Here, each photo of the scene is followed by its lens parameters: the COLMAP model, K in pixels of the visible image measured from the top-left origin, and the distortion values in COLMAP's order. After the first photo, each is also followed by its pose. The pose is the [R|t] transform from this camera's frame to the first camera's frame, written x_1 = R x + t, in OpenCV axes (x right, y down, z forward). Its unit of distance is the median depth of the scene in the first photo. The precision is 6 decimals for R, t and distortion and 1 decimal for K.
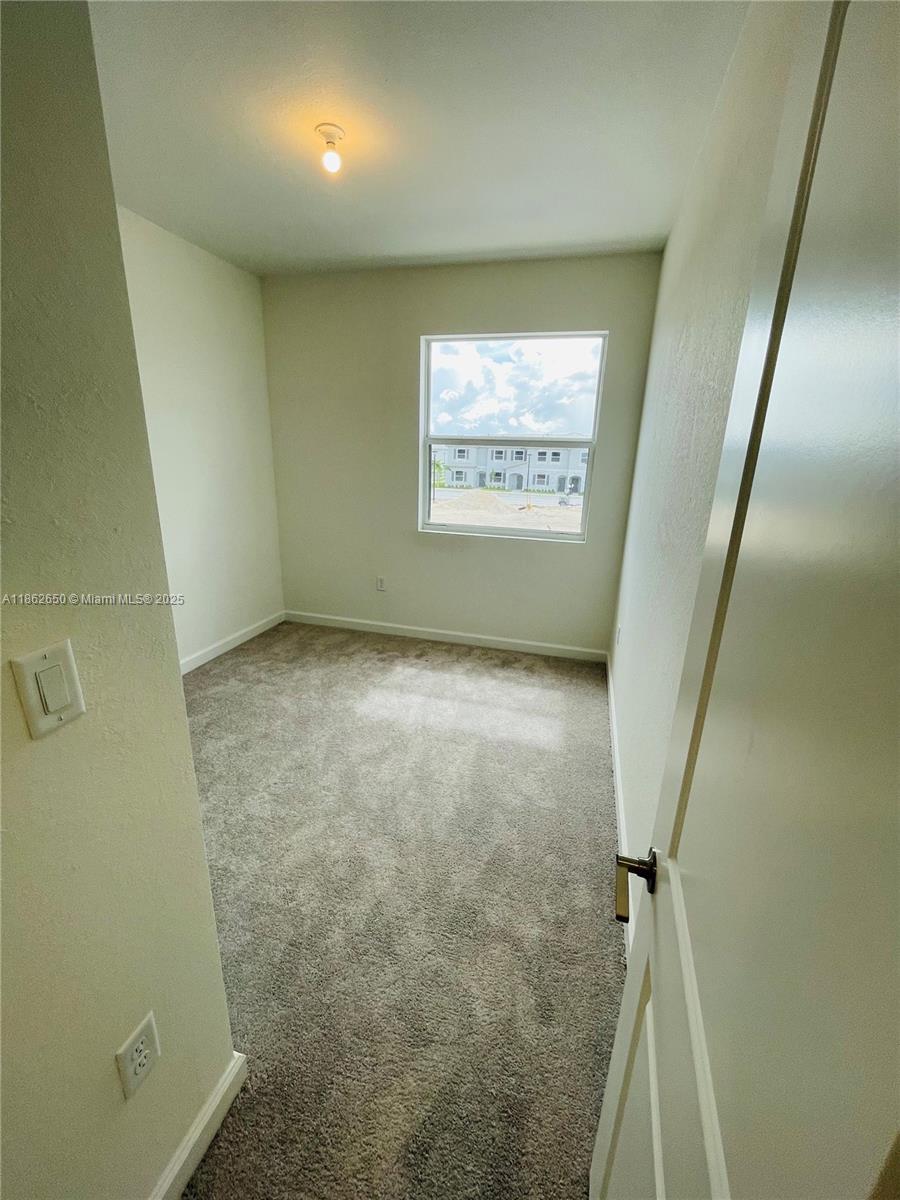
lens RADIAL K [[495.3, 0, 475.0], [0, 495.3, 600.9], [0, 0, 1]] dist [0.001866, 0.000137]
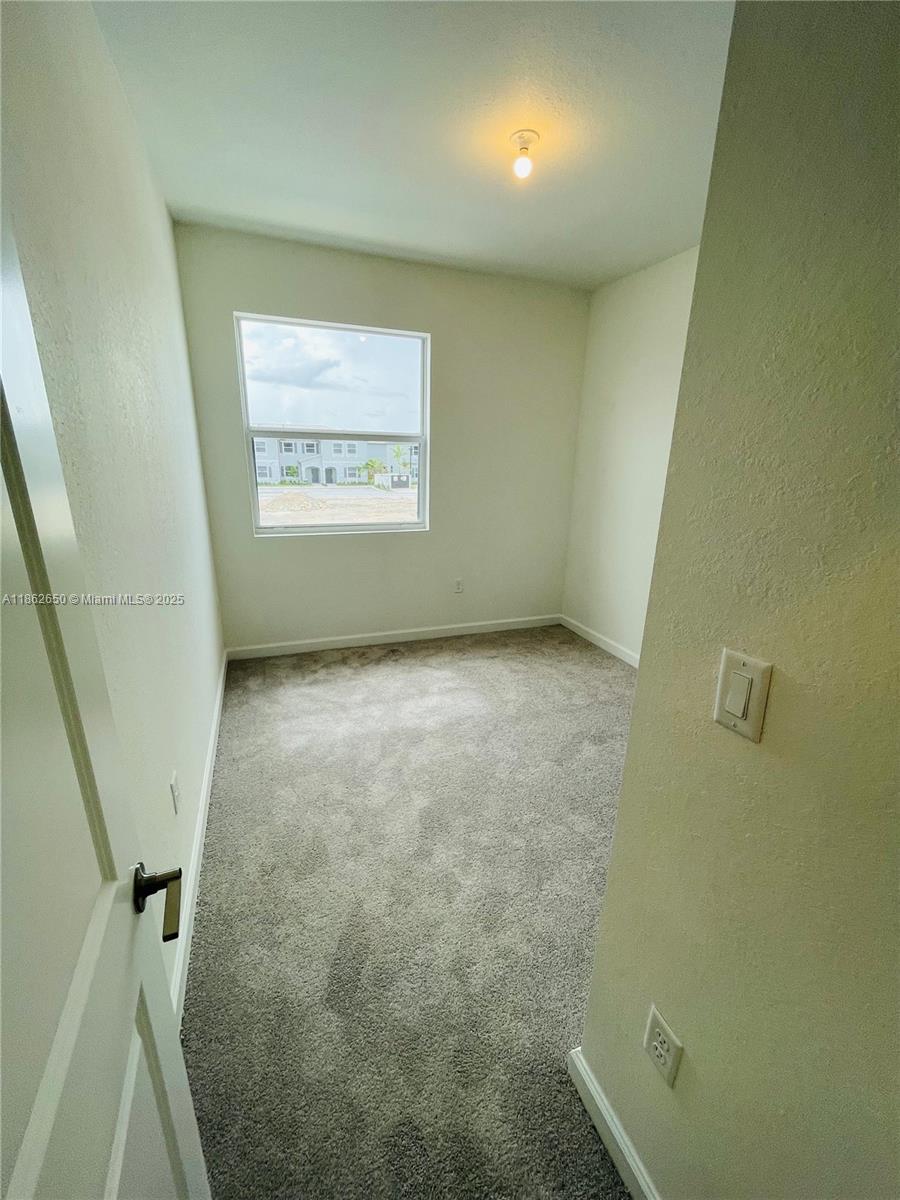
lens RADIAL K [[488.1, 0, 451.2], [0, 488.1, 601.5], [0, 0, 1]] dist [-0.000816, 0.000251]
pose [[0.813123, -0.186913, 0.551266, -0.337004], [0.170833, 0.981968, 0.080967, -0.038580], [-0.556459, 0.028339, 0.830392, 0.087423]]
